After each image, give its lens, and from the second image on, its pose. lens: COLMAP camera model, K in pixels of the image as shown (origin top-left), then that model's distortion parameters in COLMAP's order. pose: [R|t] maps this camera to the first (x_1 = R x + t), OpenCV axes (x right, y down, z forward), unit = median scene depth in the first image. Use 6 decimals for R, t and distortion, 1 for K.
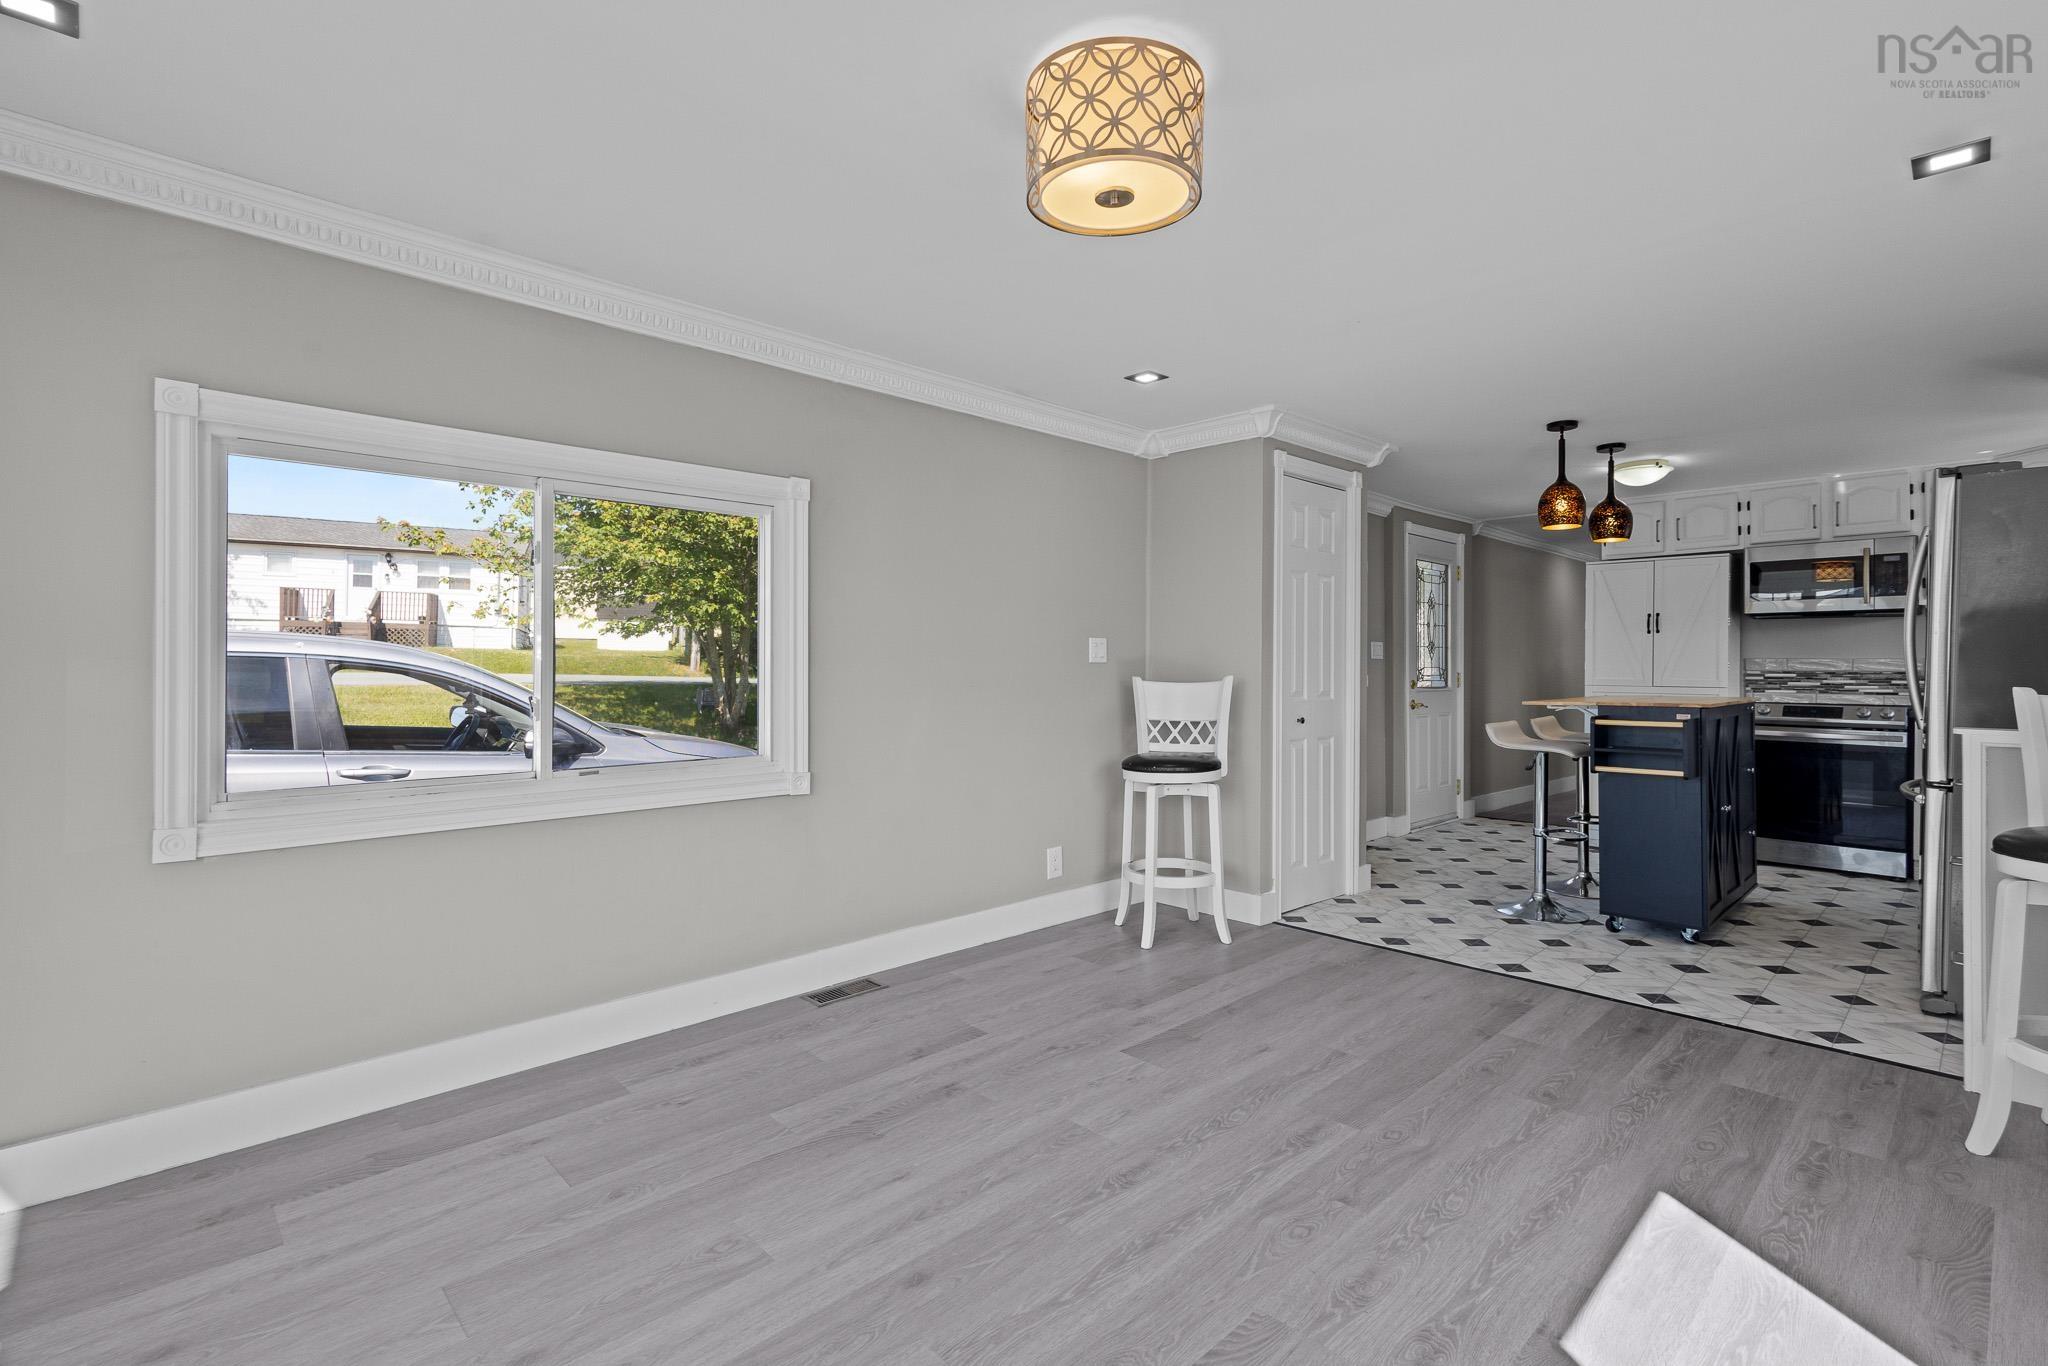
lens RADIAL K [[949.5, 0, 1013.0], [0, 949.5, 662.2], [0, 0, 1]] dist [0.010977, -0.003341]
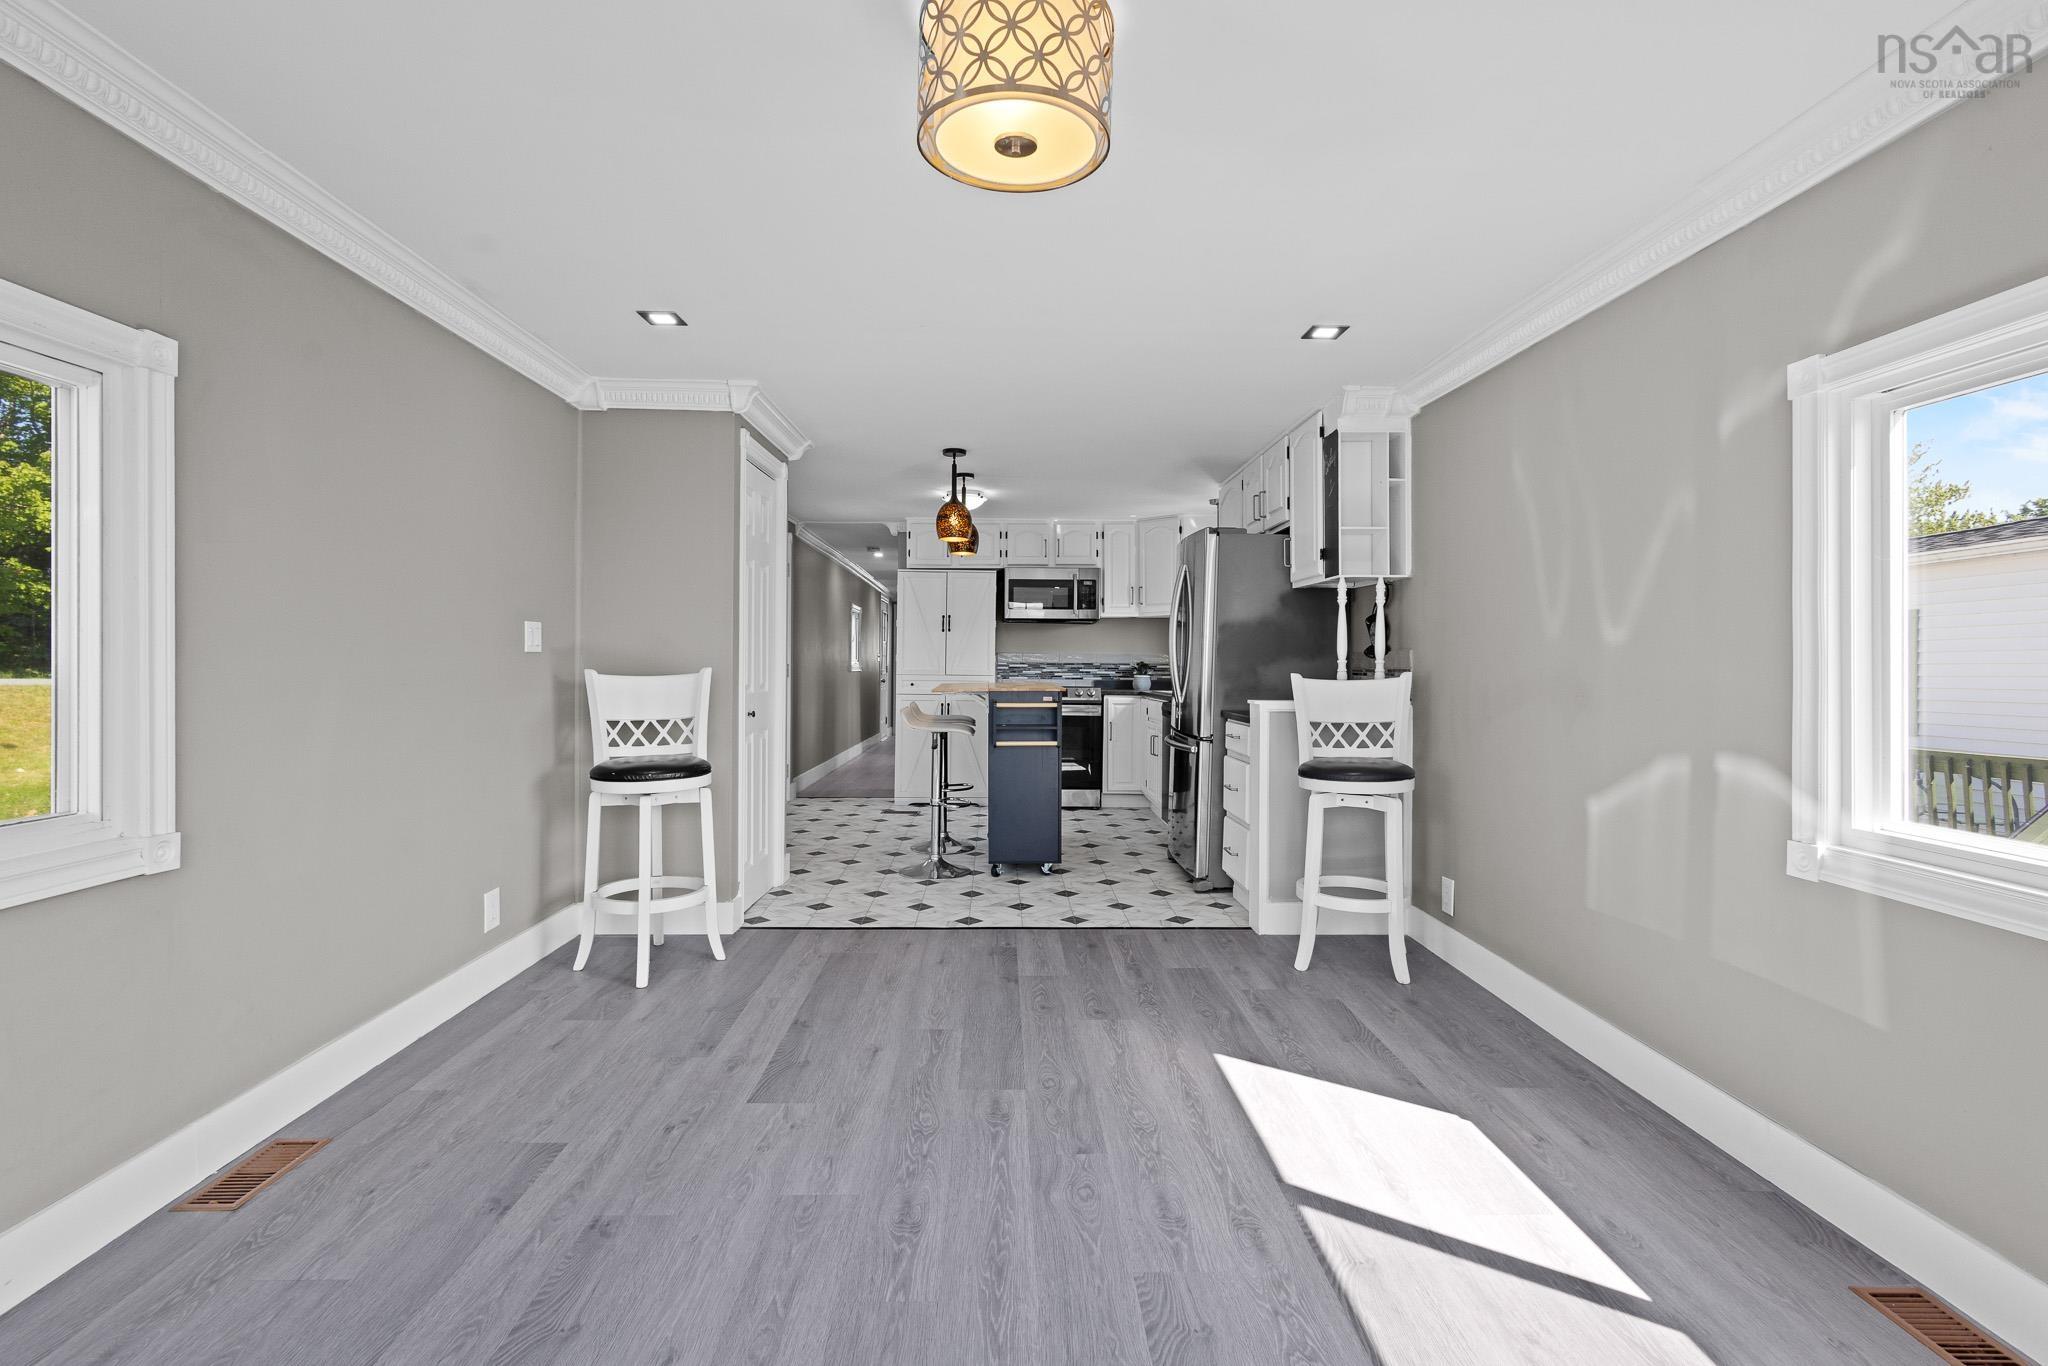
lens RADIAL K [[949.5, 0, 1023.3], [0, 949.5, 665.9], [0, 0, 1]] dist [0.010977, -0.003341]
pose [[0.669323, -0.002713, 0.742966, -0.237316], [-0.007314, 0.999921, 0.010240, 0.000797], [-0.742935, -0.012288, 0.669250, 0.157296]]
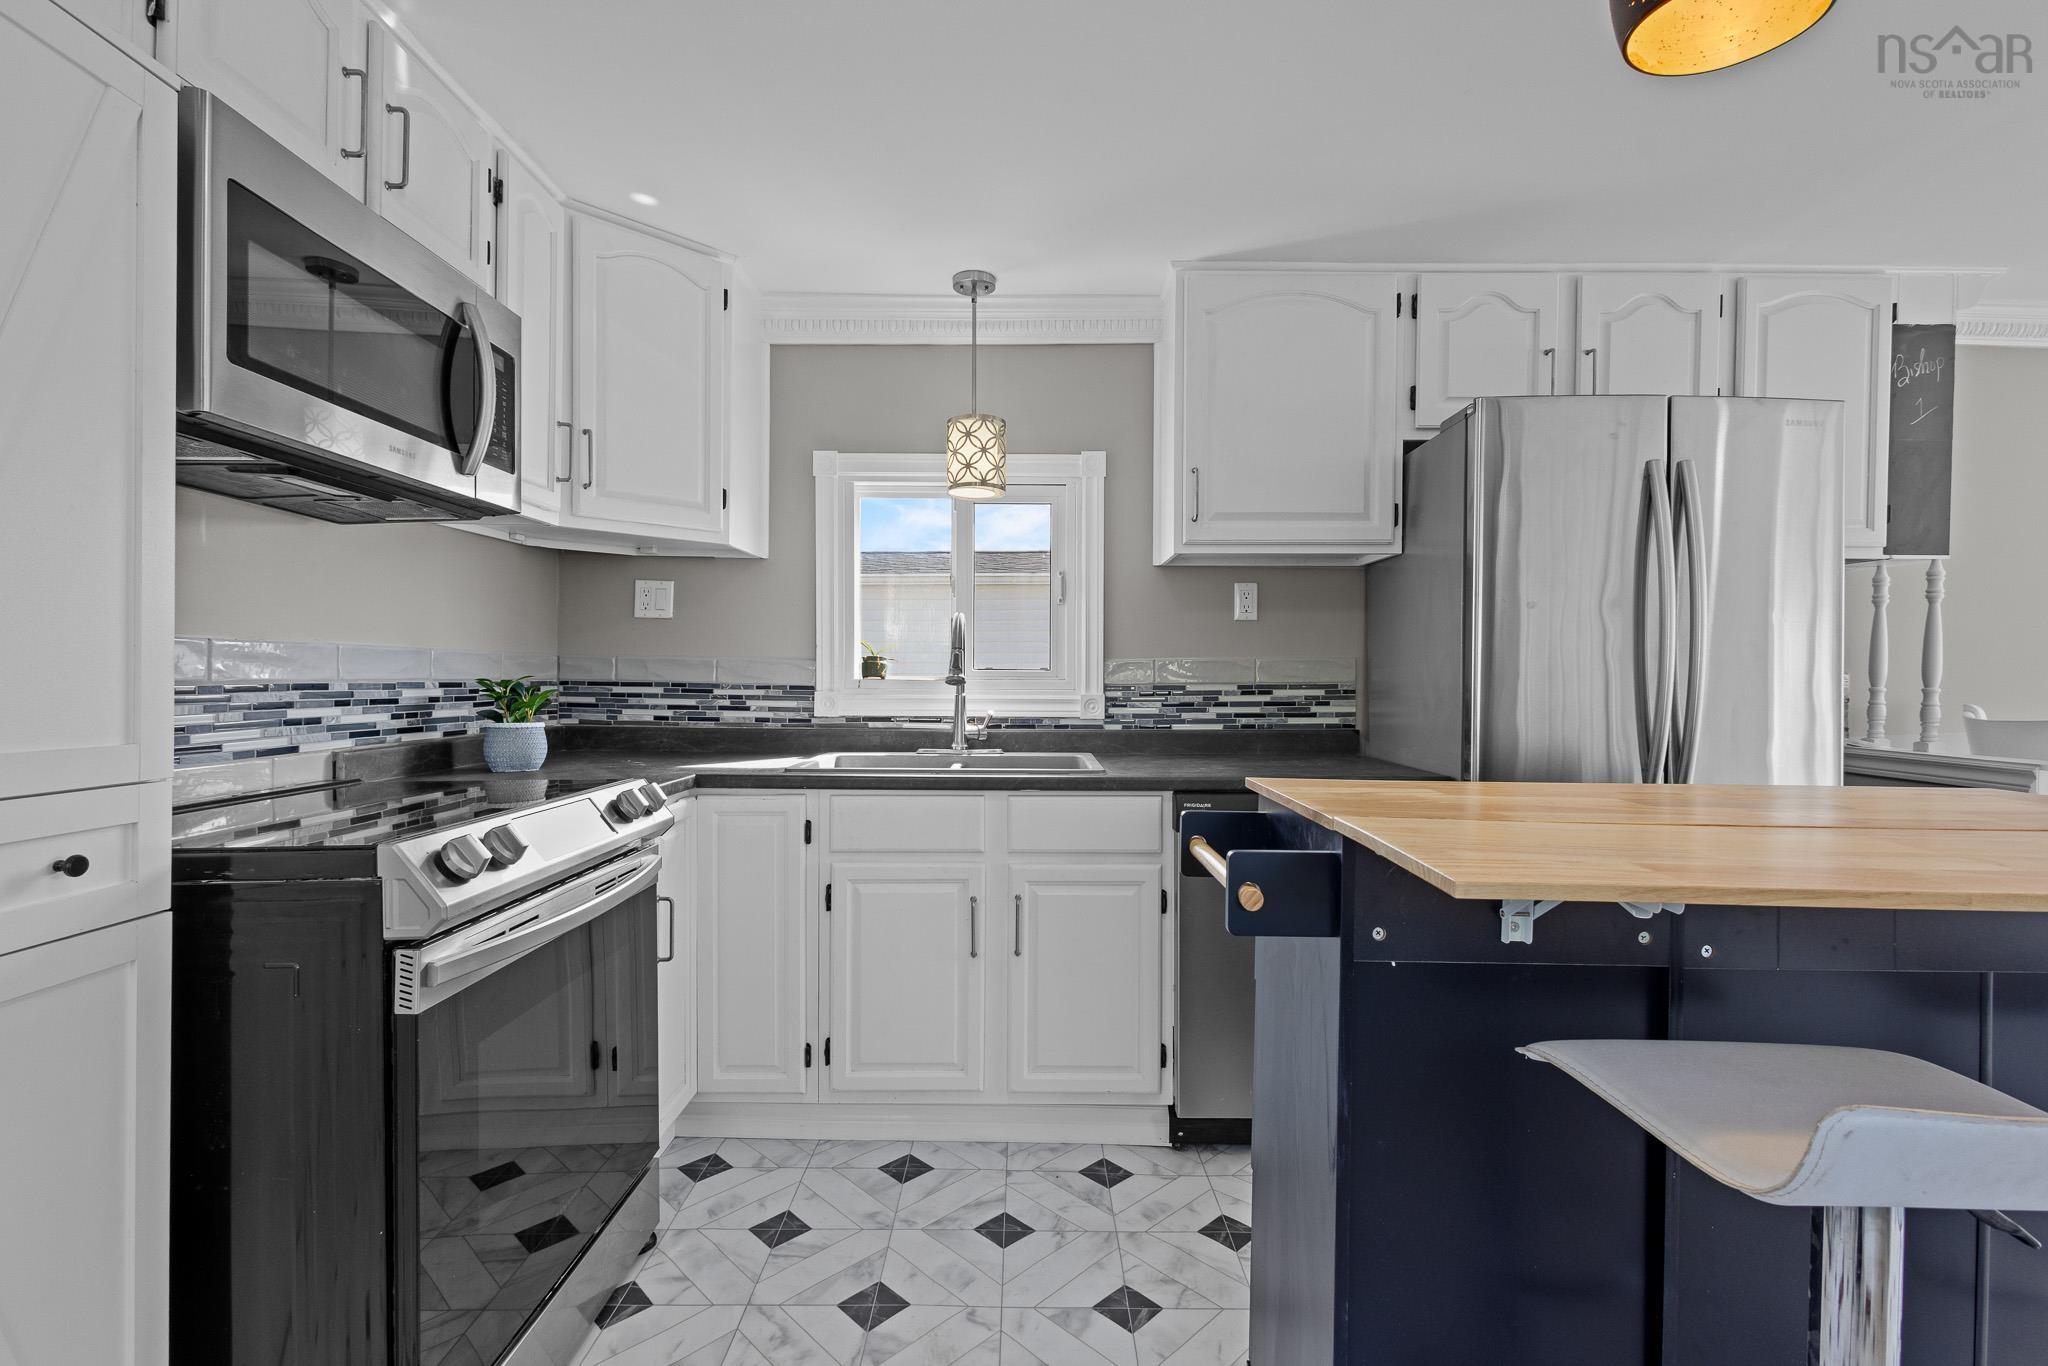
lens RADIAL K [[949.5, 0, 1026.1], [0, 949.5, 681.3], [0, 0, 1]] dist [0.010977, -0.003341]
pose [[-0.729268, -0.013974, 0.684085, 0.666144], [-0.014222, 0.999885, 0.005263, 0.005307], [-0.684080, -0.005891, -0.729383, 1.388276]]
